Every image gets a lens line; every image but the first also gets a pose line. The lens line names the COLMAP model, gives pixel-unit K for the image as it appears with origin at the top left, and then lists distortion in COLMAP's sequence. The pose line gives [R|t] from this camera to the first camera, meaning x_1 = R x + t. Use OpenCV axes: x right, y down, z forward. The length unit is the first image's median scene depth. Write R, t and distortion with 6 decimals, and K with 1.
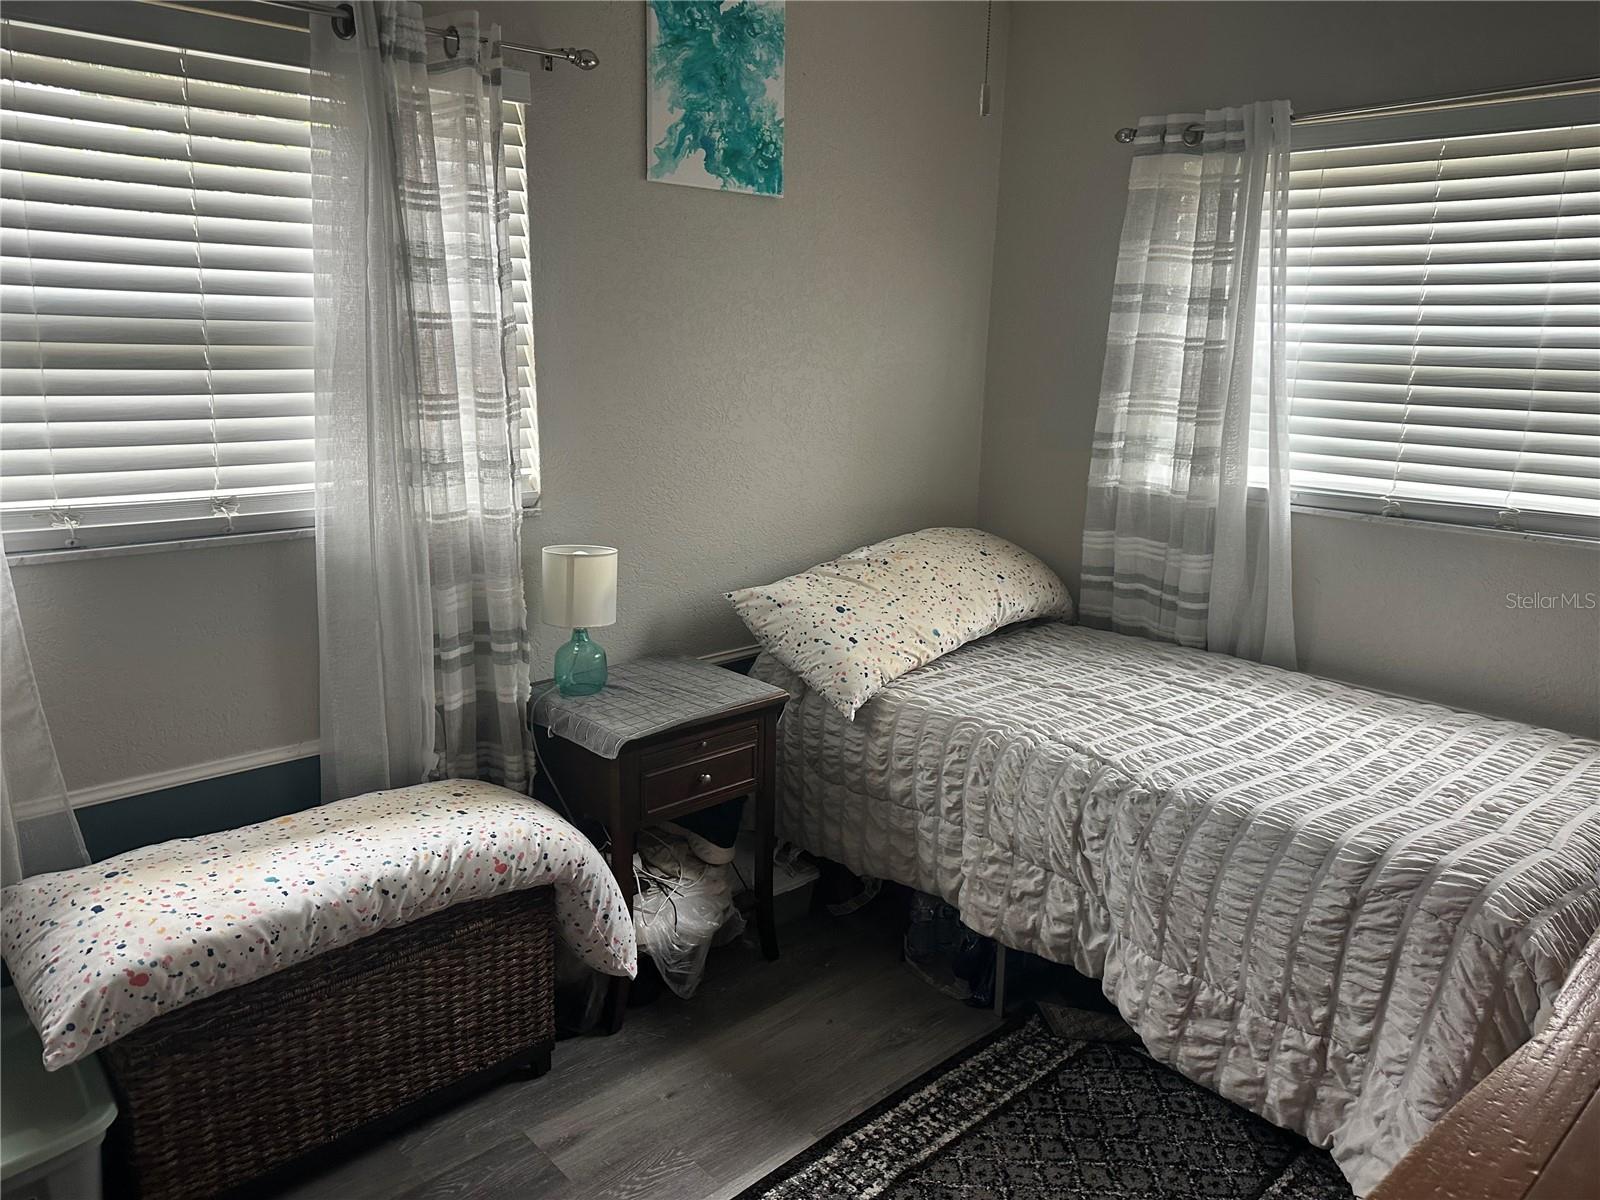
lens RADIAL K [[1131.1, 0, 803.7], [0, 1131.1, 599.2], [0, 0, 1]] dist [0.103462, -0.151399]
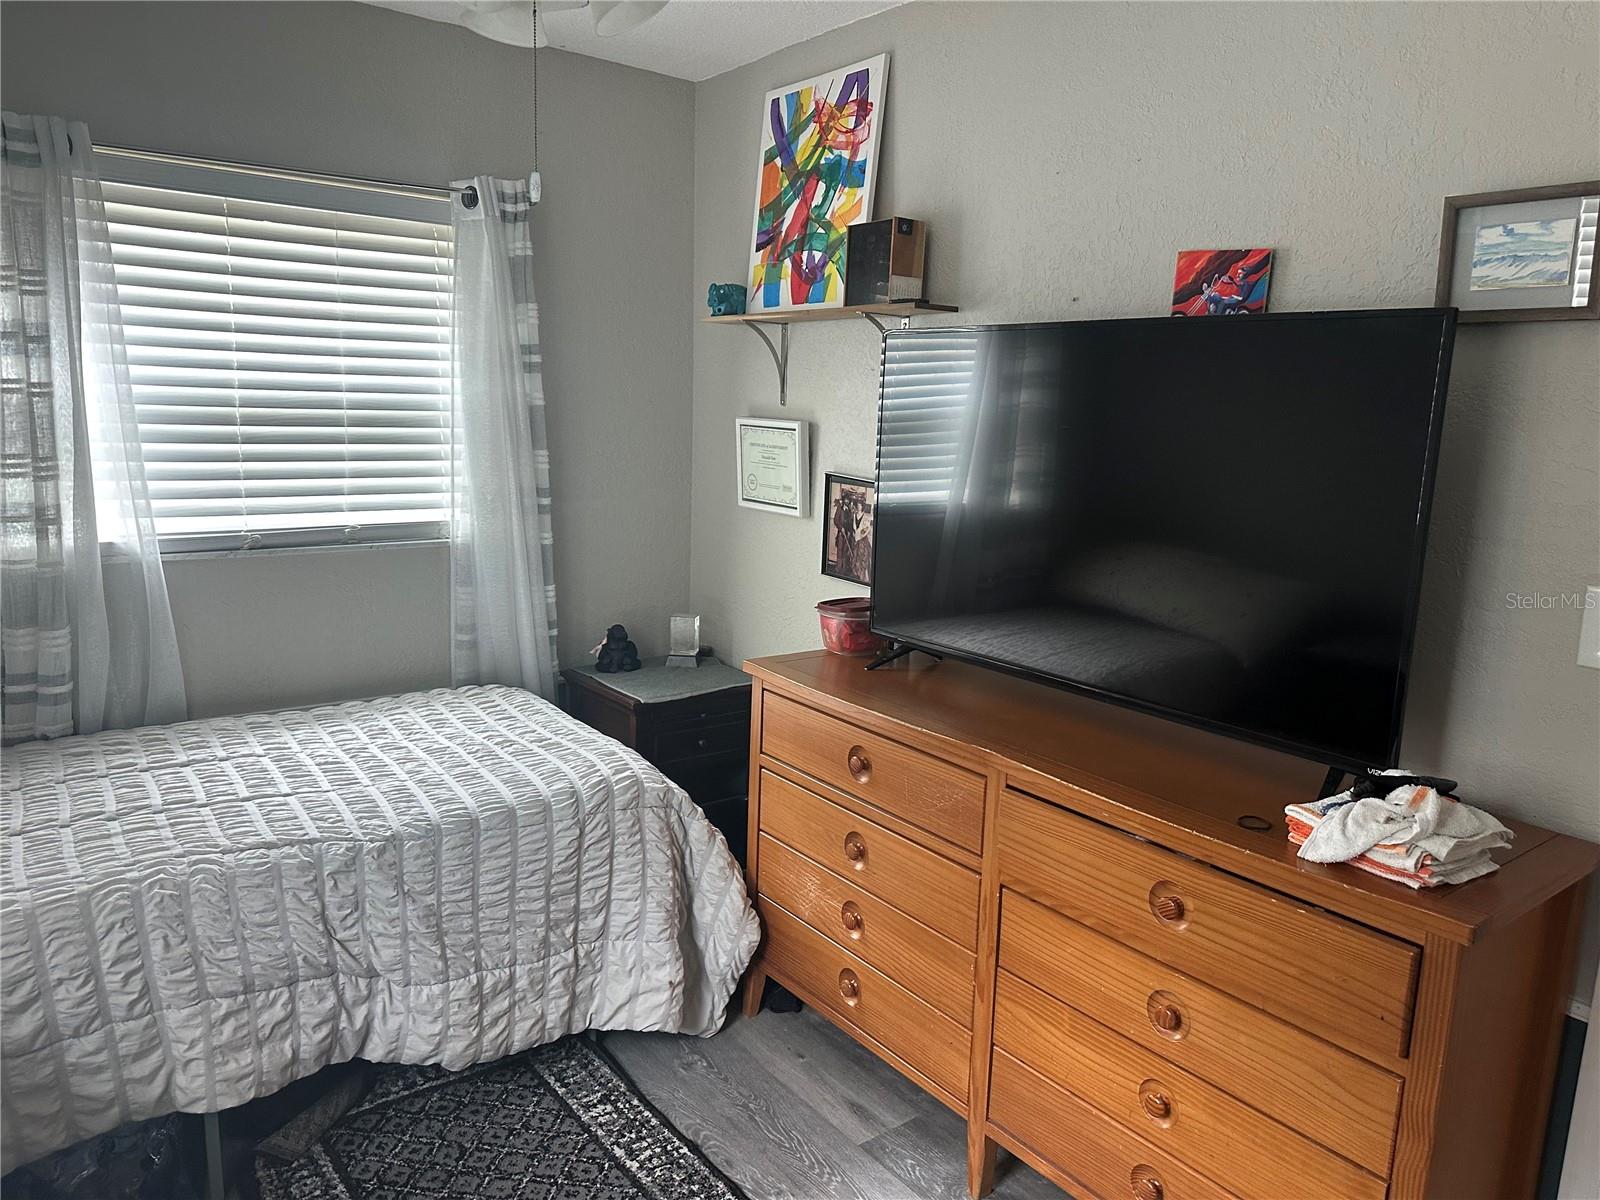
lens RADIAL K [[1131.1, 0, 803.7], [0, 1131.1, 599.2], [0, 0, 1]] dist [0.103462, -0.151399]
pose [[0.085022, -0.193793, 0.977351, -0.572524], [0.190162, 0.966029, 0.175005, -0.135237], [-0.978064, 0.170976, 0.118986, 0.446965]]
